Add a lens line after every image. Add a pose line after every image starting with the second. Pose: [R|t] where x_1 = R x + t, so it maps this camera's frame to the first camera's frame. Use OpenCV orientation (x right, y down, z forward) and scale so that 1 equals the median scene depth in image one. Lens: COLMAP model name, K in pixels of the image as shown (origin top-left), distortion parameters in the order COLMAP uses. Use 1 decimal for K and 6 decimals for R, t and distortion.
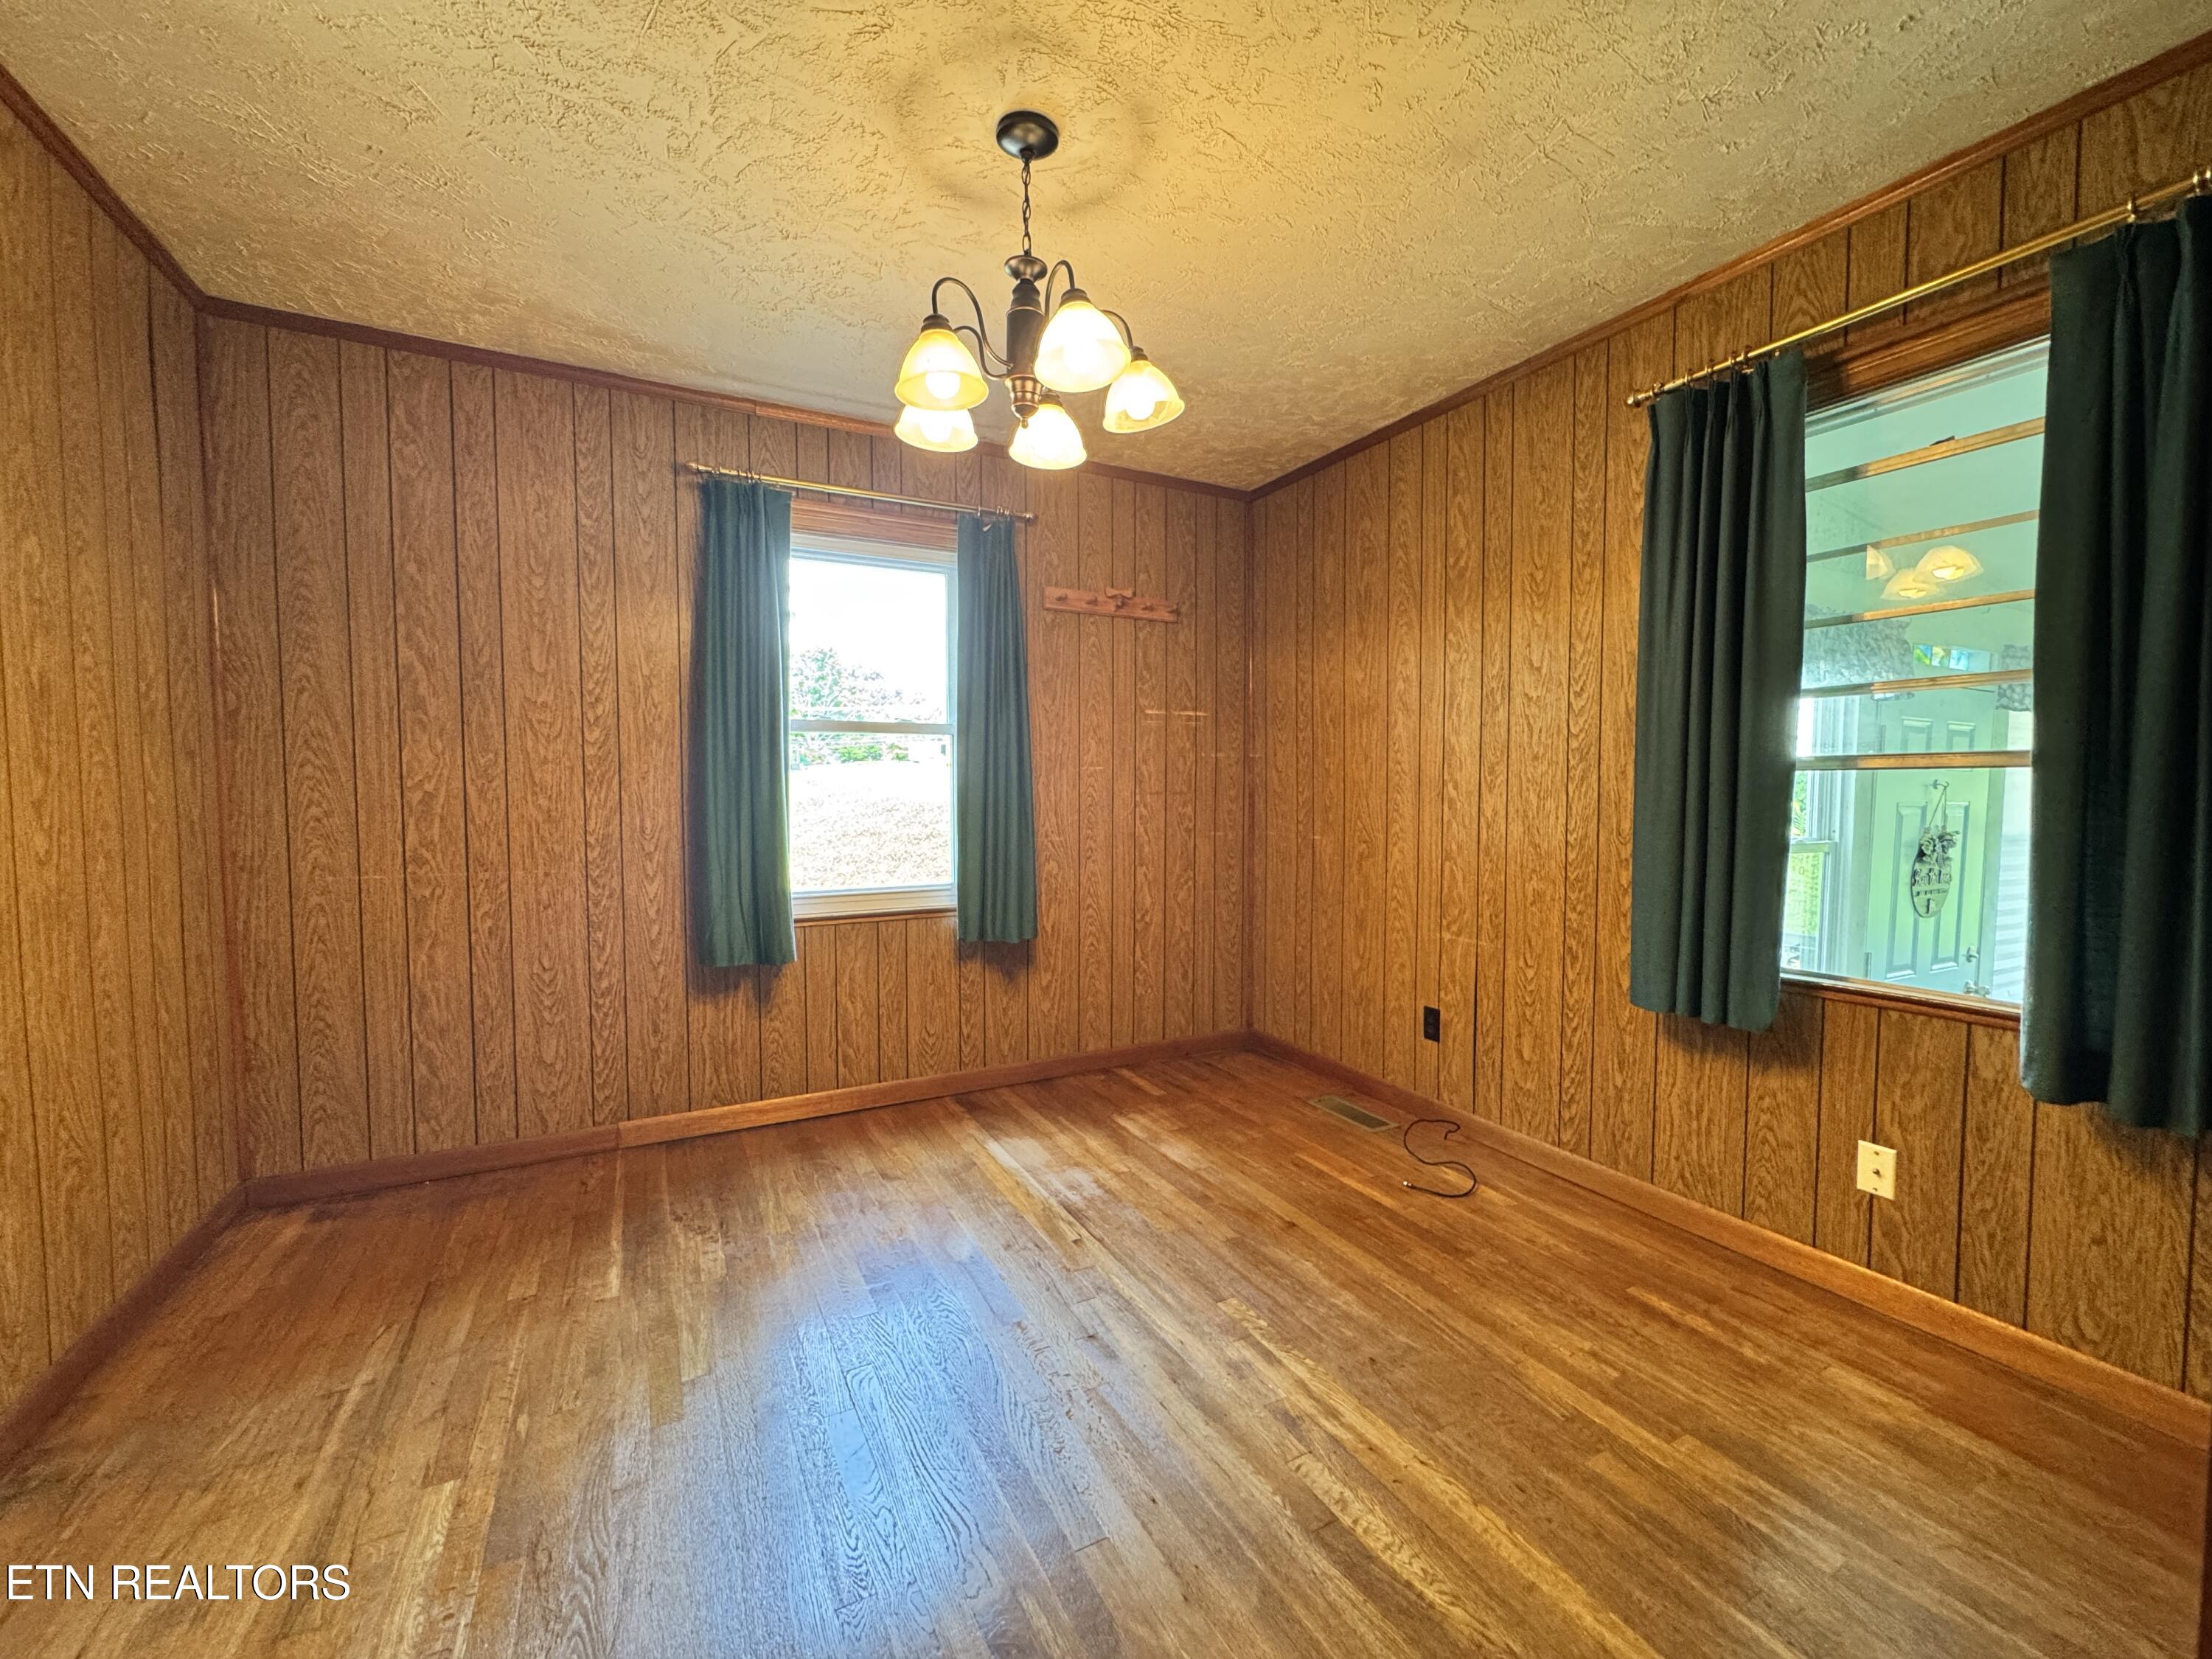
lens RADIAL K [[884.3, 0, 1110.1], [0, 884.3, 833.8], [0, 0, 1]] dist [-0.005473, 0.001099]
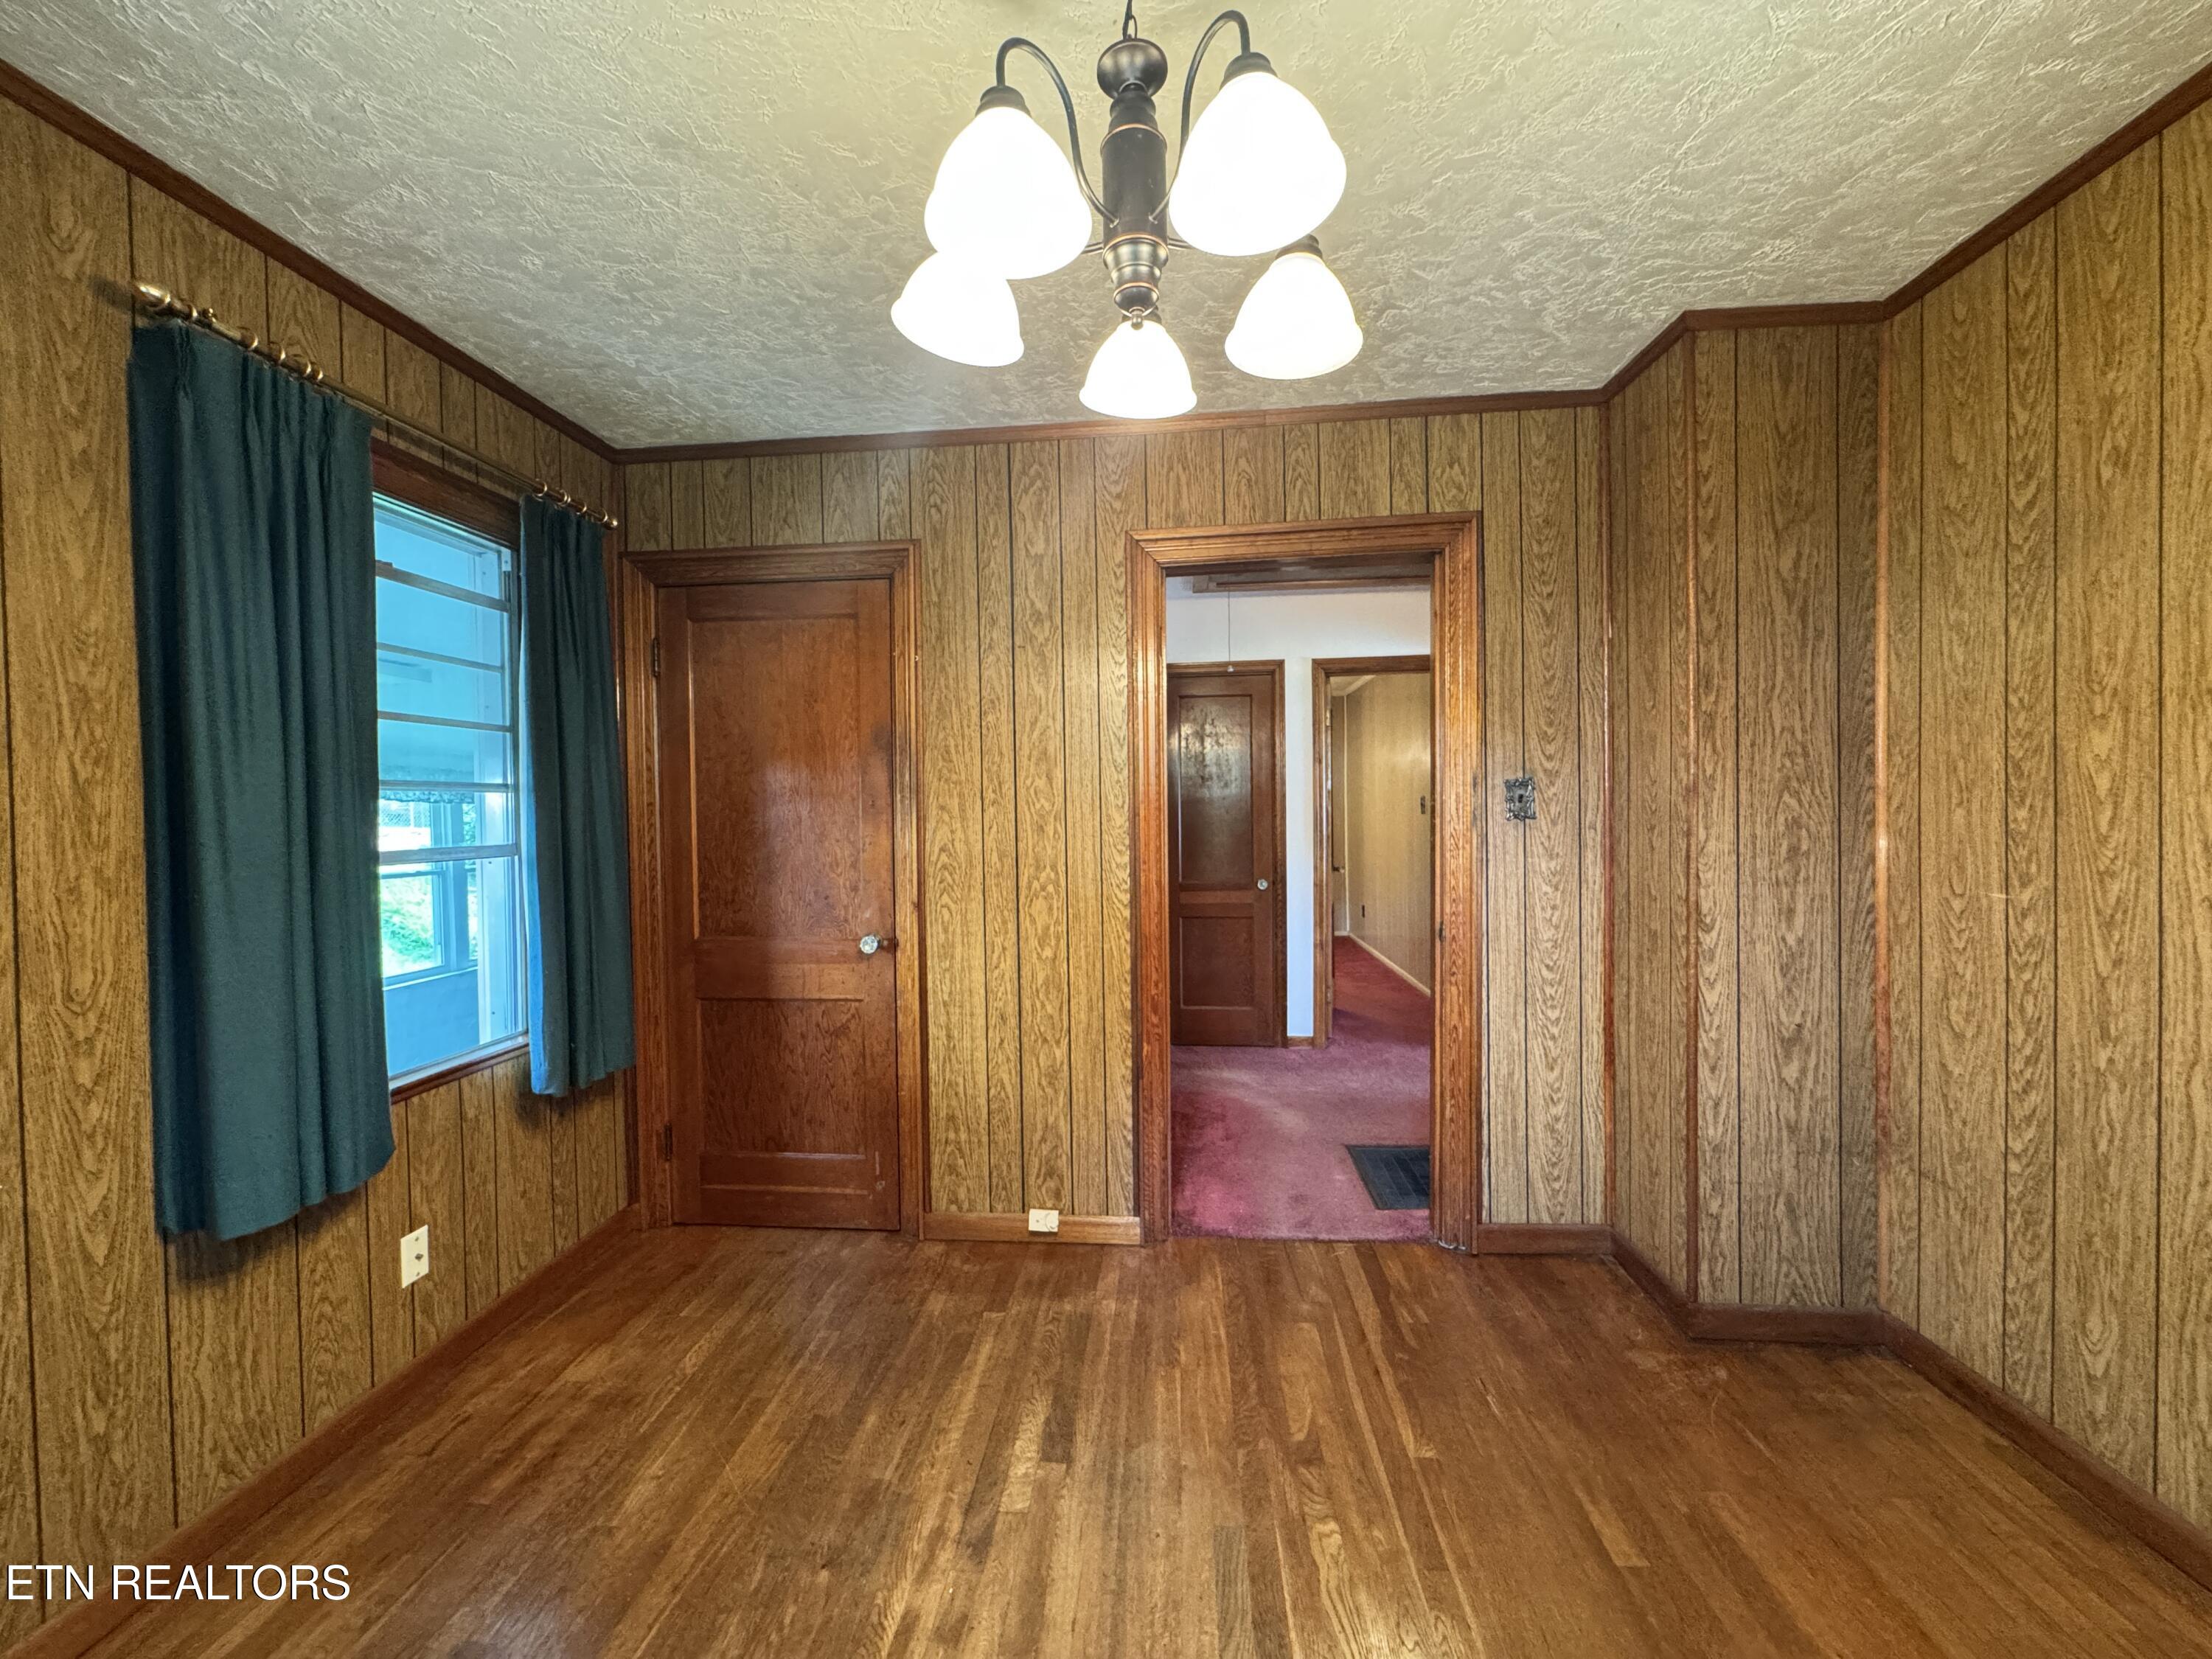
lens RADIAL K [[884.3, 0, 1105.2], [0, 884.3, 825.2], [0, 0, 1]] dist [-0.005473, 0.001099]
pose [[-0.840562, 0.005765, 0.541684, -0.369776], [0.045593, 0.997148, 0.060137, -0.146518], [-0.539793, 0.075245, -0.838428, 1.409727]]
